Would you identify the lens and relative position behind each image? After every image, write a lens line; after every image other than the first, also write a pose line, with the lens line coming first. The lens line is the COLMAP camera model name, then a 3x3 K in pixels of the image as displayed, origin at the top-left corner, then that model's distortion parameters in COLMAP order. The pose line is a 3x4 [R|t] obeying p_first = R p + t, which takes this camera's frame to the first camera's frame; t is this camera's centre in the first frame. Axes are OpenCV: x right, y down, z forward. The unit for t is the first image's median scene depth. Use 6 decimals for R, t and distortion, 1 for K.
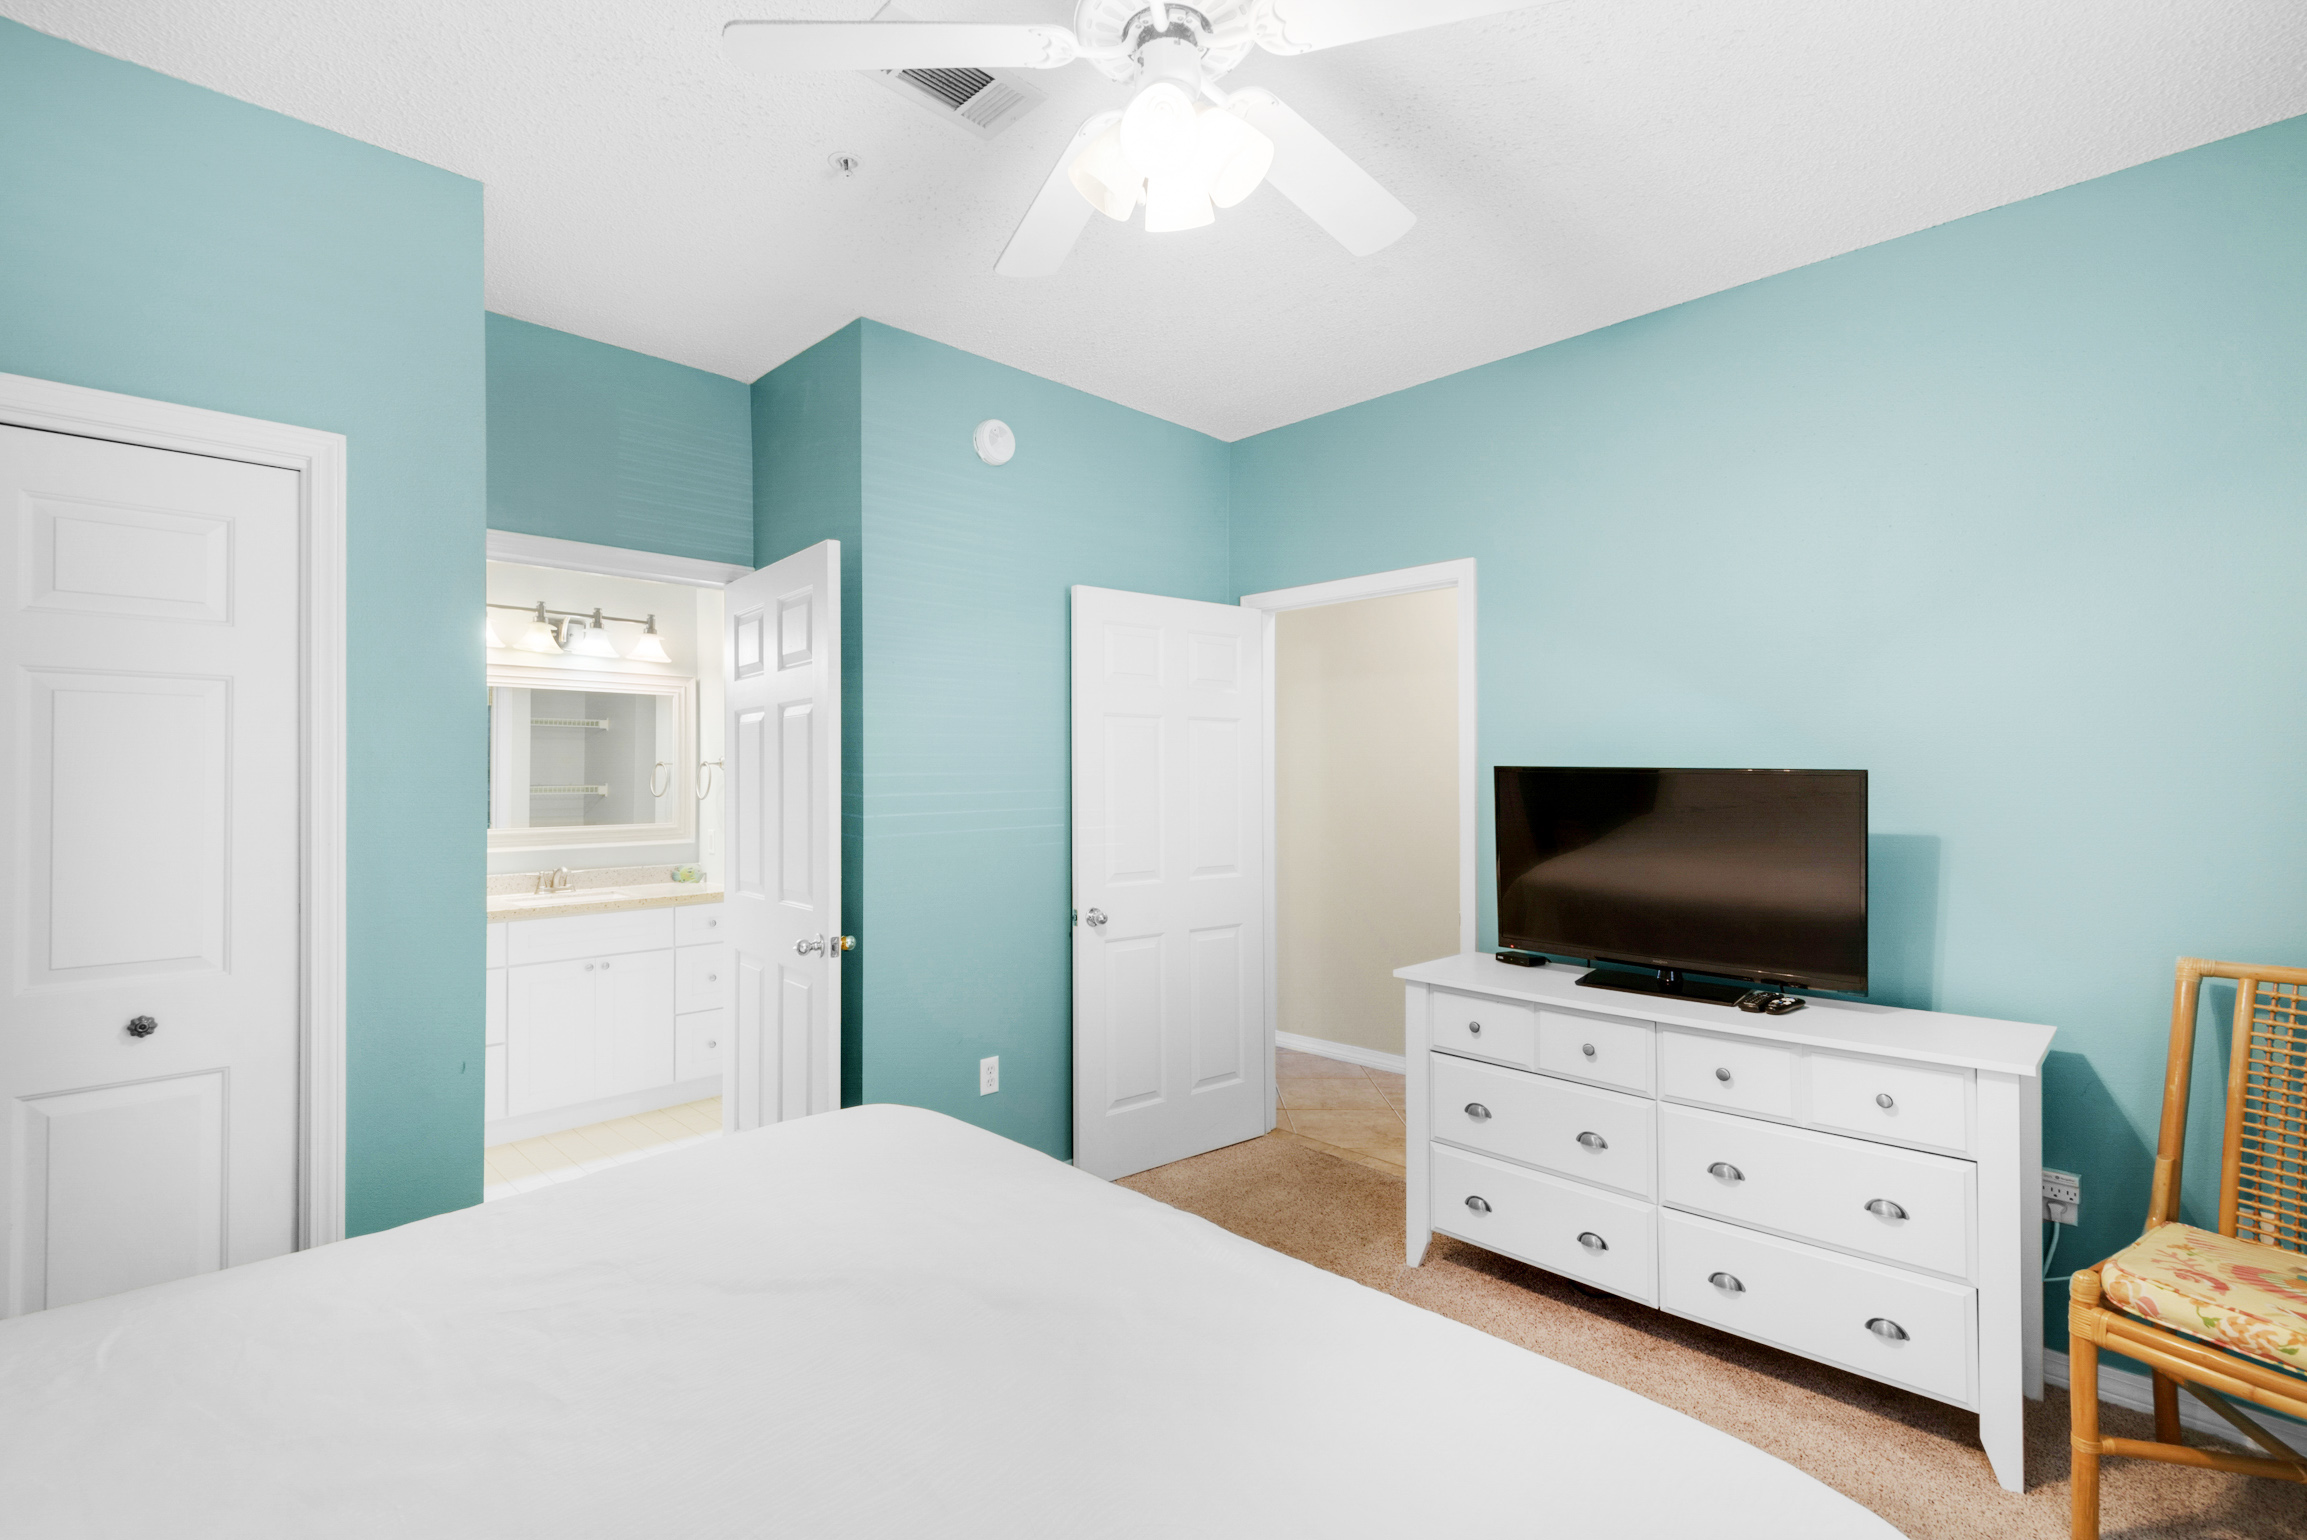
lens RADIAL K [[1052.0, 0, 1152.4], [0, 1052.0, 769.2], [0, 0, 1]] dist [0.003492, -0.003504]
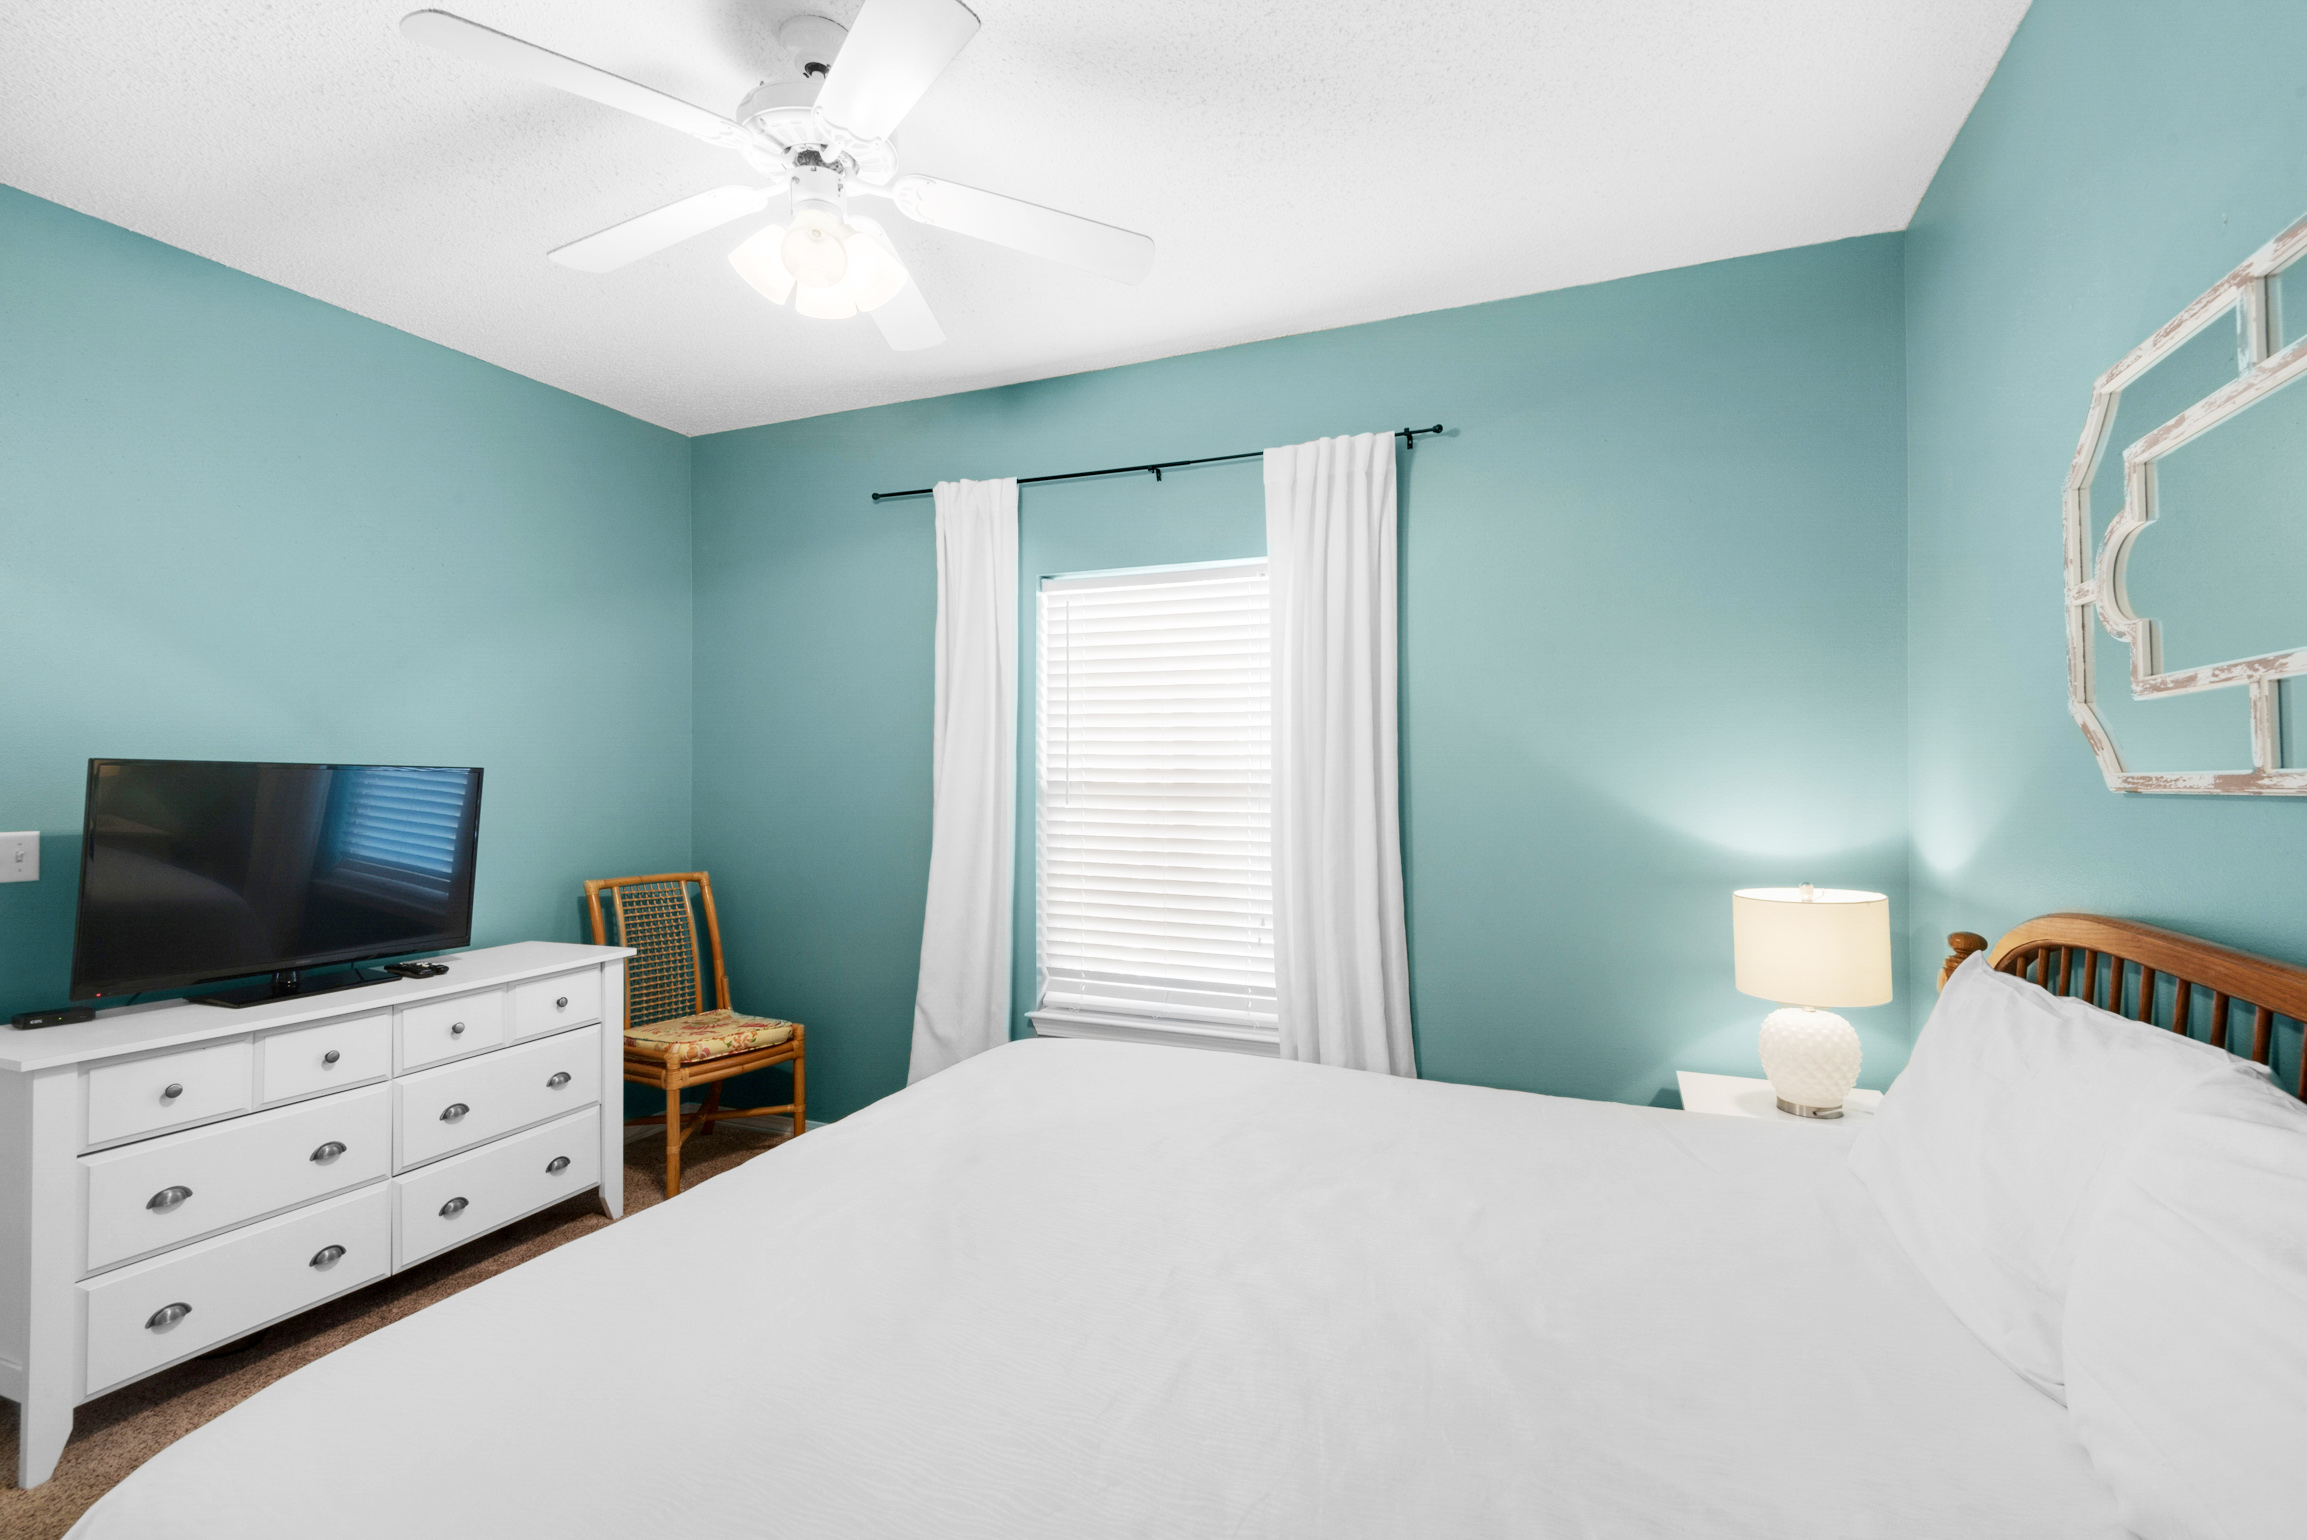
lens RADIAL K [[1052.0, 0, 1153.2], [0, 1052.0, 773.2], [0, 0, 1]] dist [0.003492, -0.003504]
pose [[-0.386933, -0.003059, 0.922103, -0.776224], [-0.010057, 0.999949, -0.000903, 0.000633], [-0.922053, -0.009623, -0.386944, 0.695068]]
